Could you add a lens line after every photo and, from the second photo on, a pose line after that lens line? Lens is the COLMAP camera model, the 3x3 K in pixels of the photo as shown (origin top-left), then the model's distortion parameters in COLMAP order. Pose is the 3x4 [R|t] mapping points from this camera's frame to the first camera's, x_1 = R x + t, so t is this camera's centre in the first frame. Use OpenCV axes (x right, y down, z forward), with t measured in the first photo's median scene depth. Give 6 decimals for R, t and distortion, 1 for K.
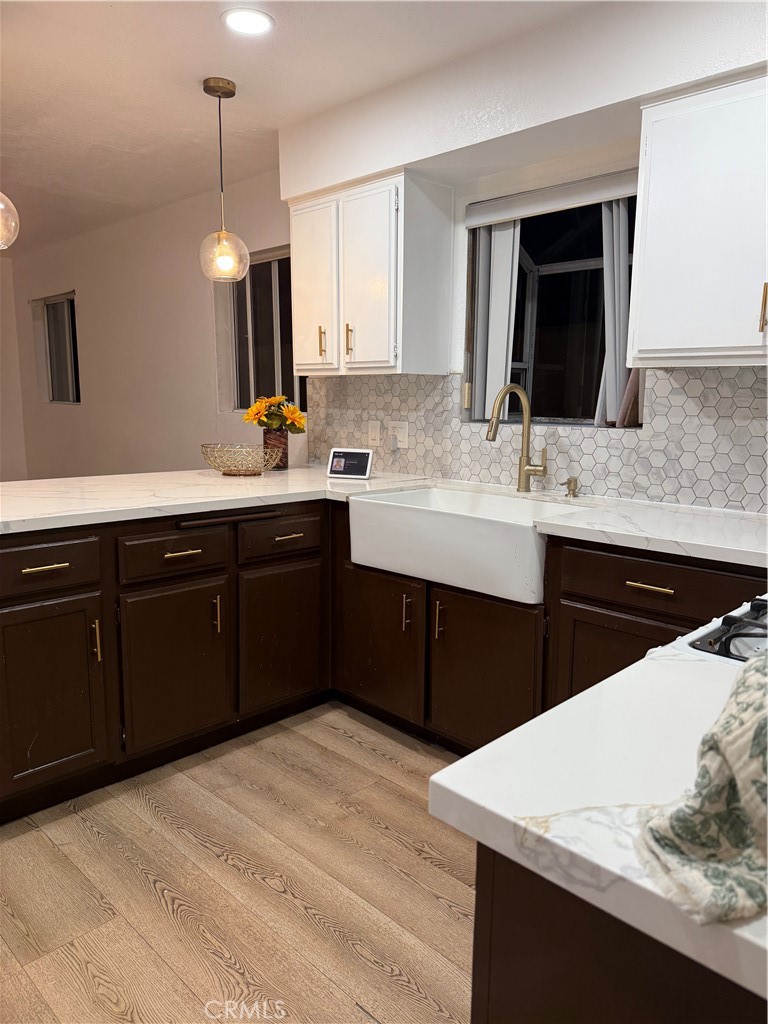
lens RADIAL K [[727.2, 0, 384.0], [0, 727.2, 512.0], [0, 0, 1]] dist [0.058244, -0.002897]
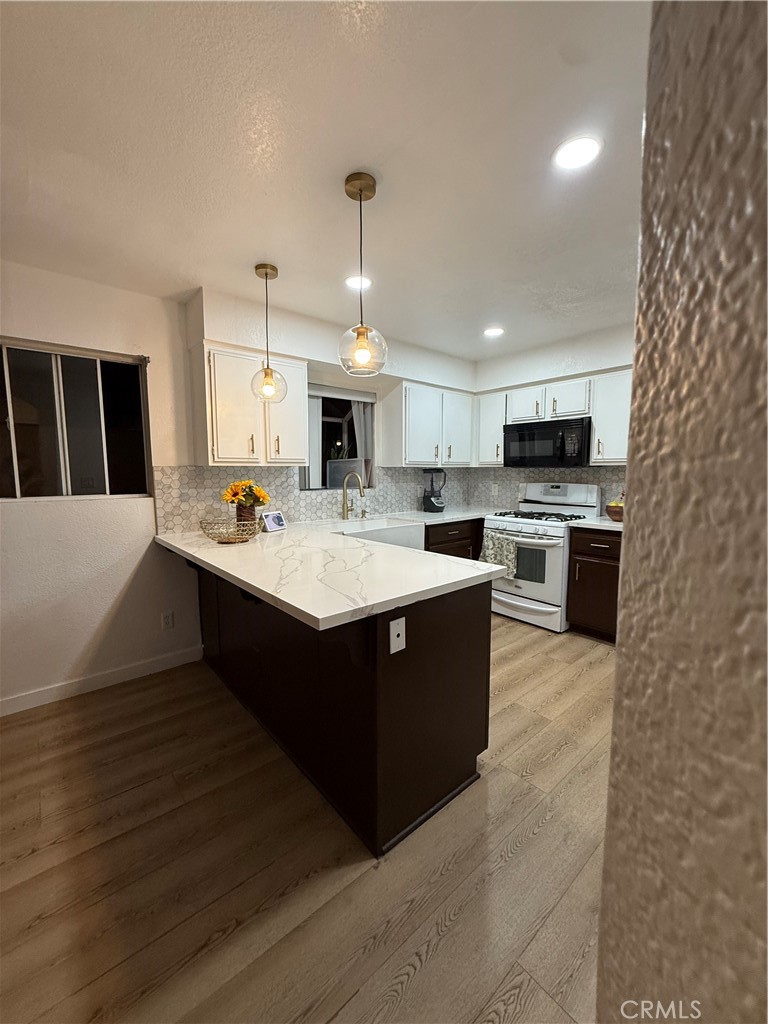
lens RADIAL K [[410.9, 0, 382.2], [0, 410.9, 509.7], [0, 0, 1]] dist [-0.000281, -0.000118]
pose [[0.079514, -0.100169, 0.991788, -1.101104], [0.163332, 0.982801, 0.086166, -0.156262], [-0.983362, 0.155139, 0.094508, 0.819923]]
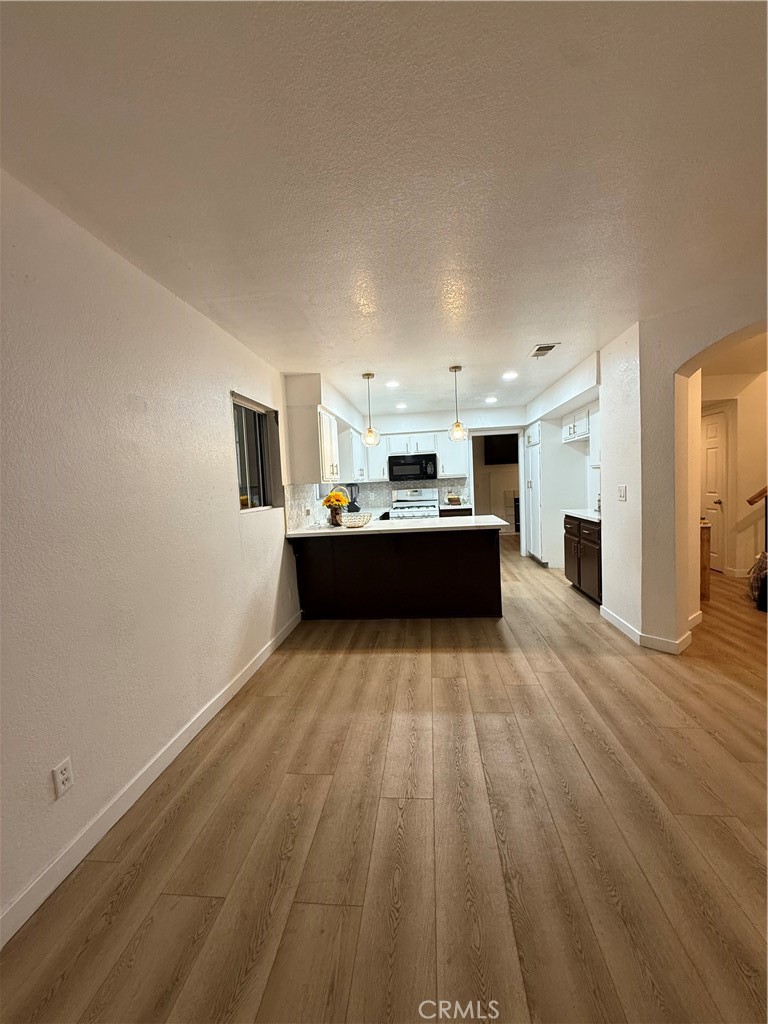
lens RADIAL K [[410.9, 0, 382.2], [0, 410.9, 509.7], [0, 0, 1]] dist [-0.000281, -0.000118]
pose [[-0.623478, -0.030370, 0.781251, -1.496677], [0.168874, 0.970426, 0.172494, -0.377010], [-0.763385, 0.239479, -0.599910, 2.067286]]
